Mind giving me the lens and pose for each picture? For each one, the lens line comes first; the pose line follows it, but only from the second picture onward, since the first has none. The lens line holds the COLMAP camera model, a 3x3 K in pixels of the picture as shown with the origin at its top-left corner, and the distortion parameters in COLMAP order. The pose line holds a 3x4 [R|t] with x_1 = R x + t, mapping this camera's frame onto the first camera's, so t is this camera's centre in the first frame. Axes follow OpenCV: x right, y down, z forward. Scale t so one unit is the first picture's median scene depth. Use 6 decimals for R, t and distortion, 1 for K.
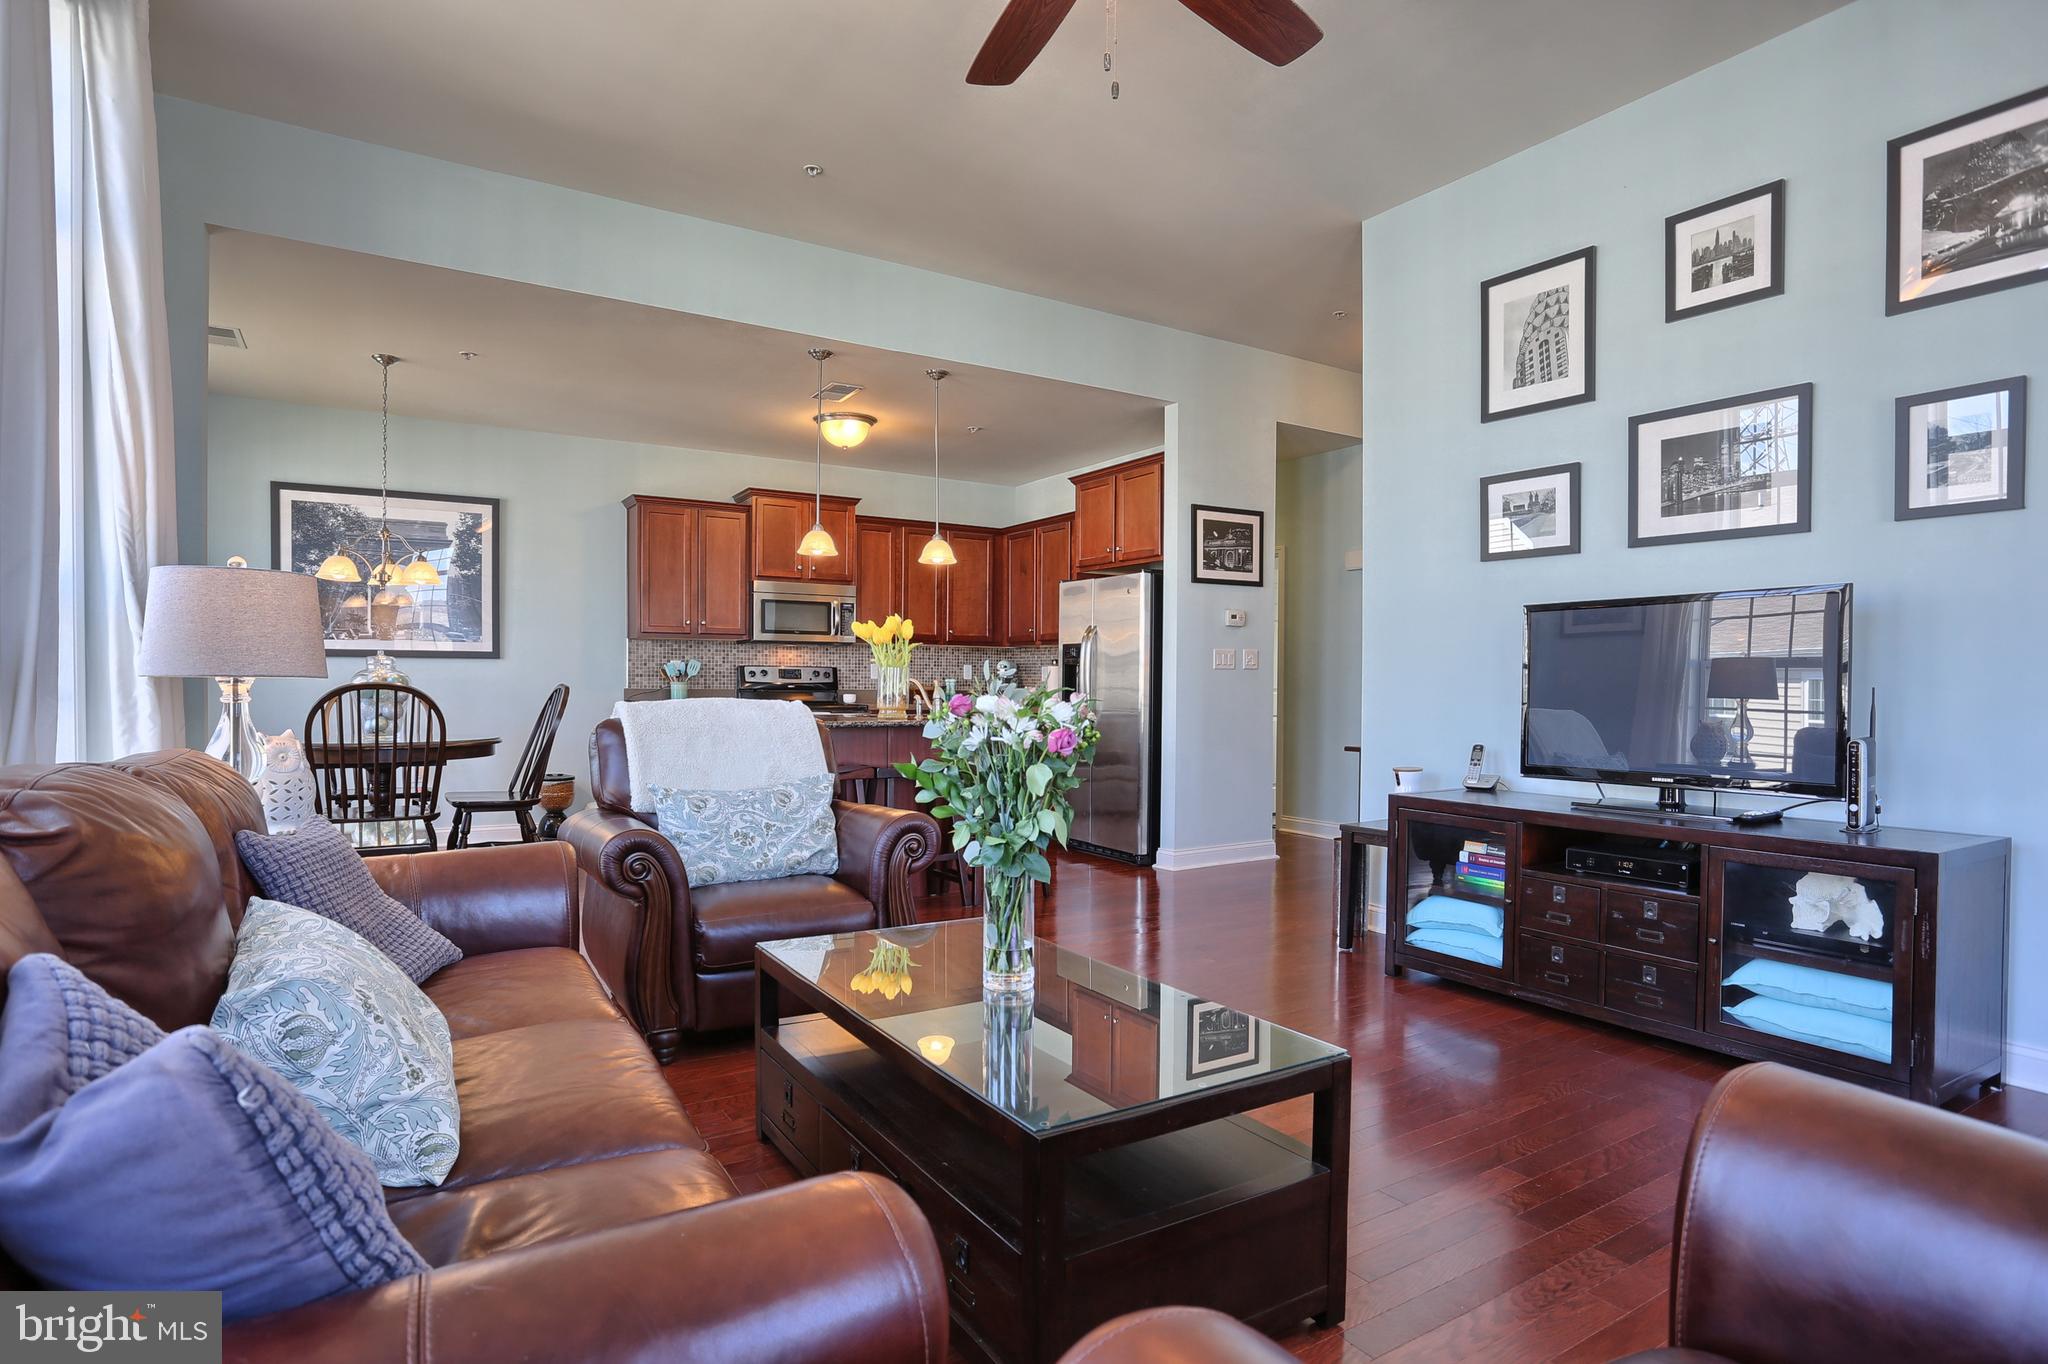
lens RADIAL K [[1101.2, 0, 1002.4], [0, 1101.2, 701.3], [0, 0, 1]] dist [-0.058270, 0.027325]
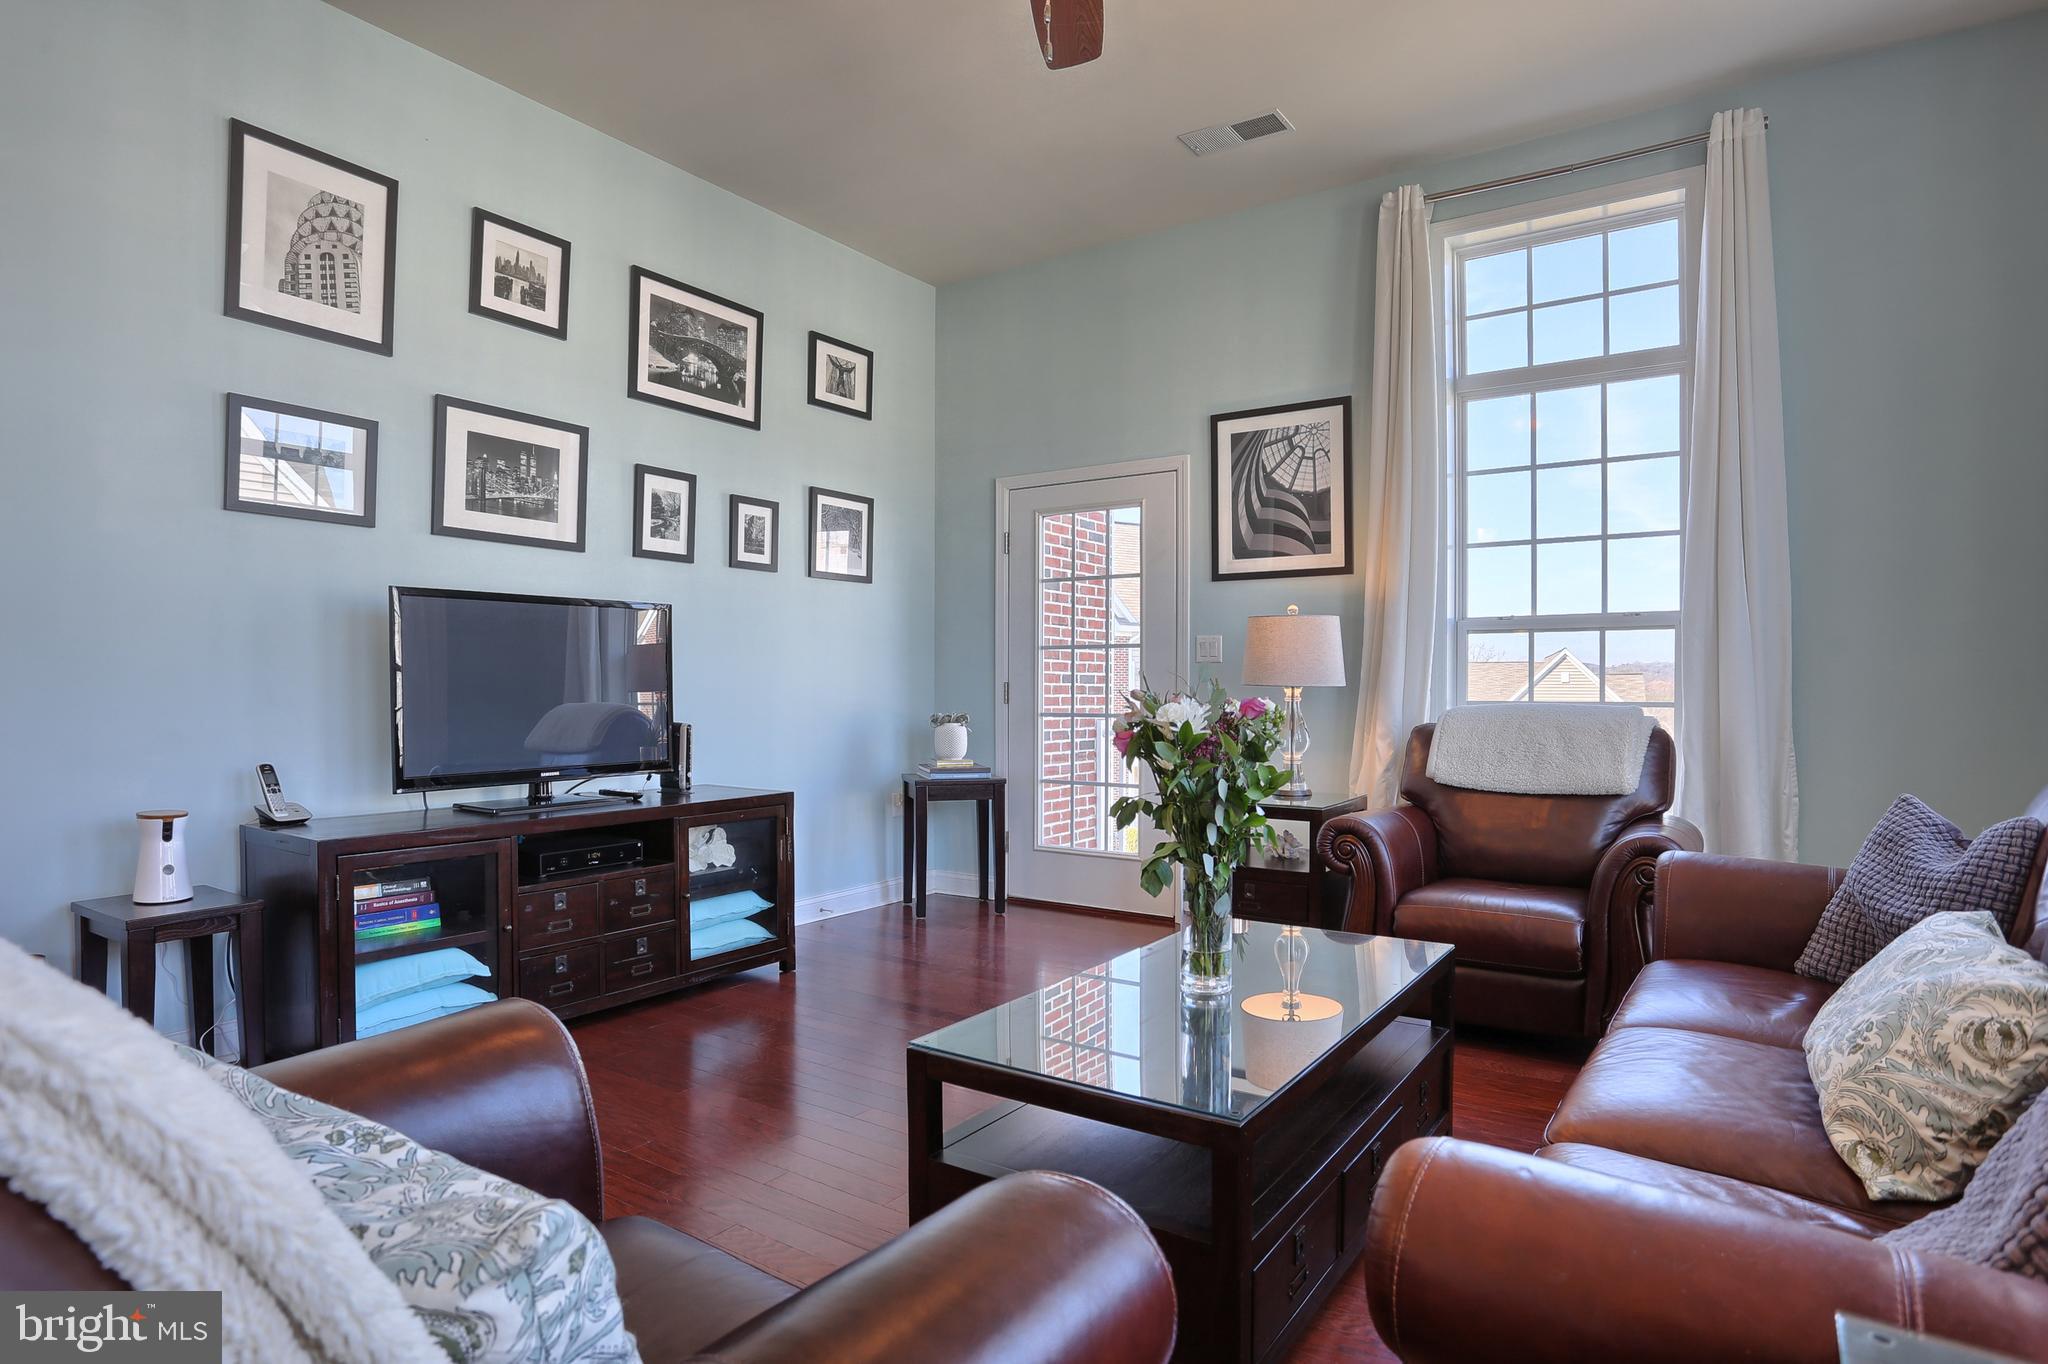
lens RADIAL K [[1101.2, 0, 1049.4], [0, 1101.2, 701.3], [0, 0, 1]] dist [-0.058270, 0.027325]
pose [[-0.437043, -0.020914, 0.899198, -0.320424], [0.008229, 0.999595, 0.027249, -0.012847], [-0.899403, 0.019309, -0.436693, 0.611457]]
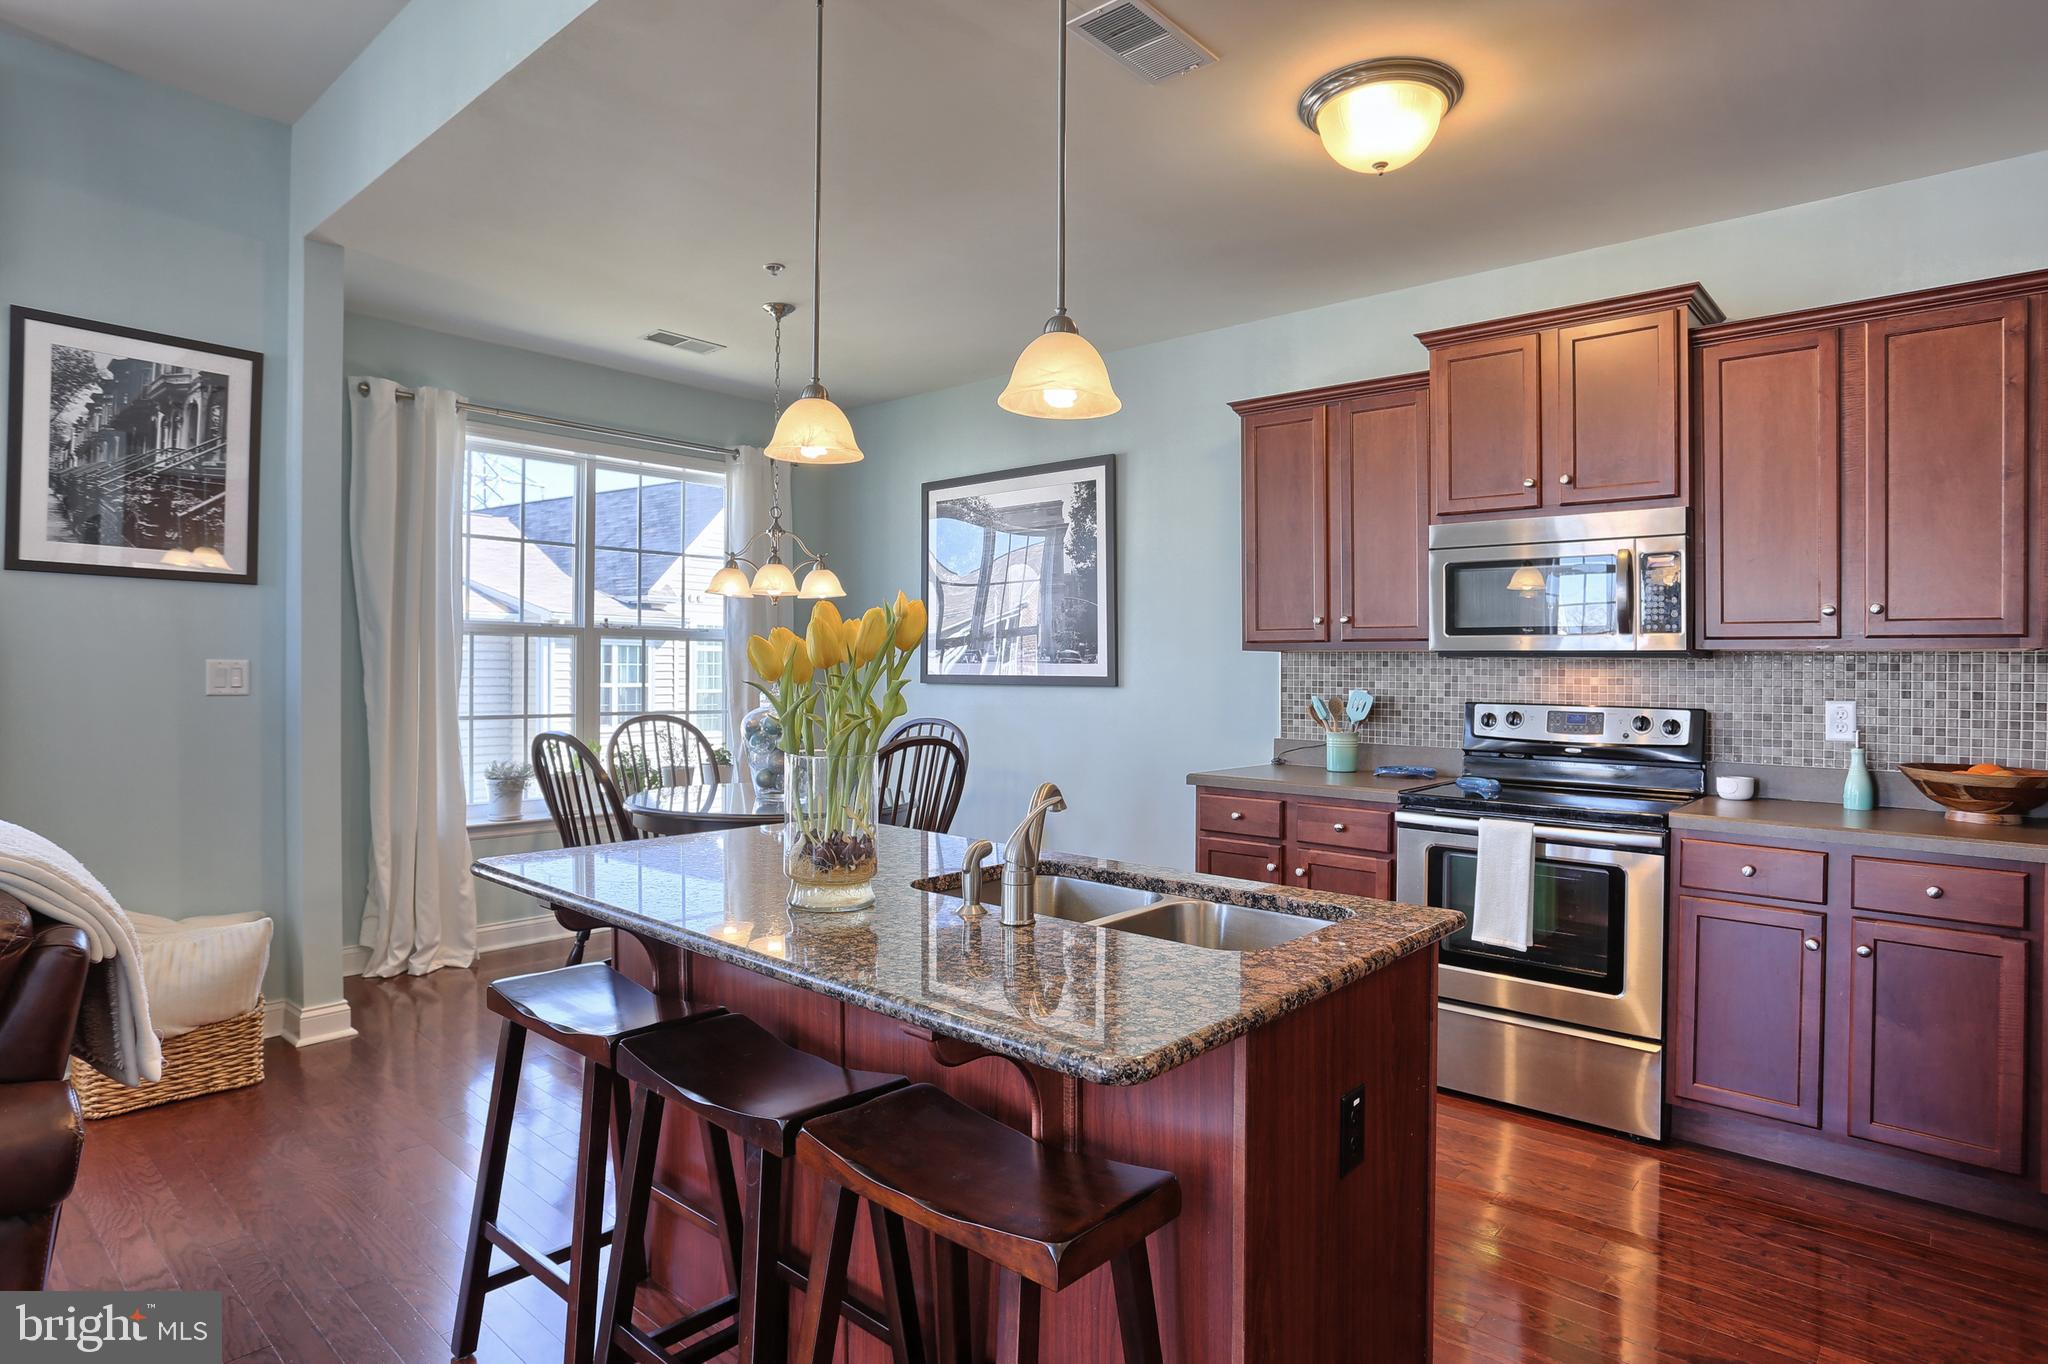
lens RADIAL K [[1101.2, 0, 1028.9], [0, 1101.2, 675.8], [0, 0, 1]] dist [-0.058270, 0.027325]
pose [[0.313408, 0.003547, -0.949612, 0.229524], [-0.022055, 0.999750, -0.003545, -0.051196], [0.949362, 0.022055, 0.313408, 0.897814]]
